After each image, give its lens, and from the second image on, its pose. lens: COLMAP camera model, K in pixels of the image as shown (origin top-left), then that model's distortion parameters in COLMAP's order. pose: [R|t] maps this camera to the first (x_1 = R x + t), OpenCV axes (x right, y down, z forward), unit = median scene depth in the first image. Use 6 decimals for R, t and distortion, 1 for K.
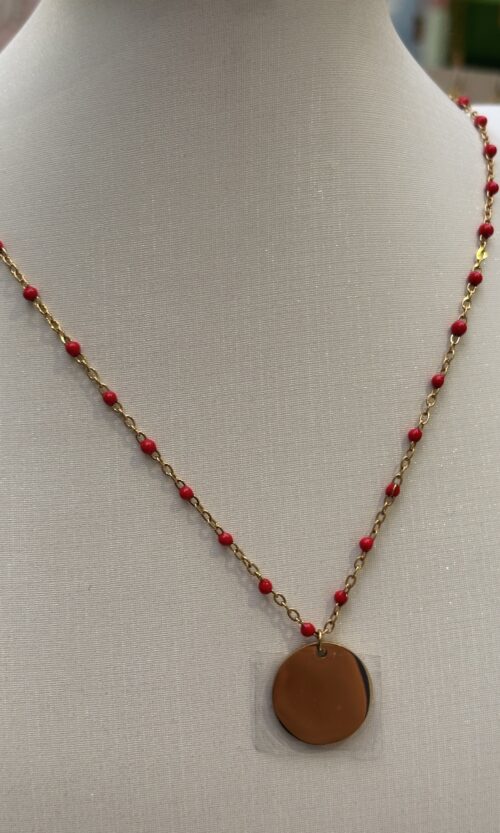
lens RADIAL K [[1284.3, 0, 245.1], [0, 1284.3, 416.7], [0, 0, 1]] dist [0.260389, -1.355699]
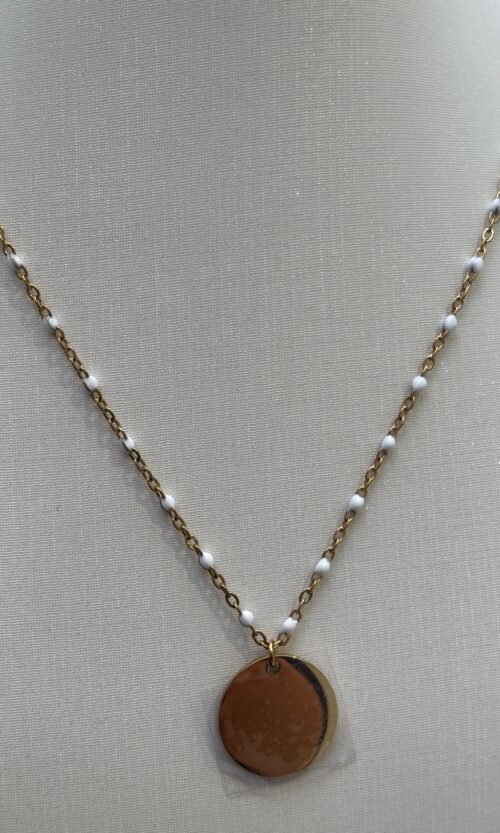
lens RADIAL K [[1284.3, 0, 245.1], [0, 1284.3, 416.7], [0, 0, 1]] dist [0.260389, -1.355699]
pose [[0.998425, 0.002200, 0.056059, -0.046484], [-0.002318, 0.999995, 0.002040, 0.071241], [-0.056054, -0.002167, 0.998425, 0.160198]]
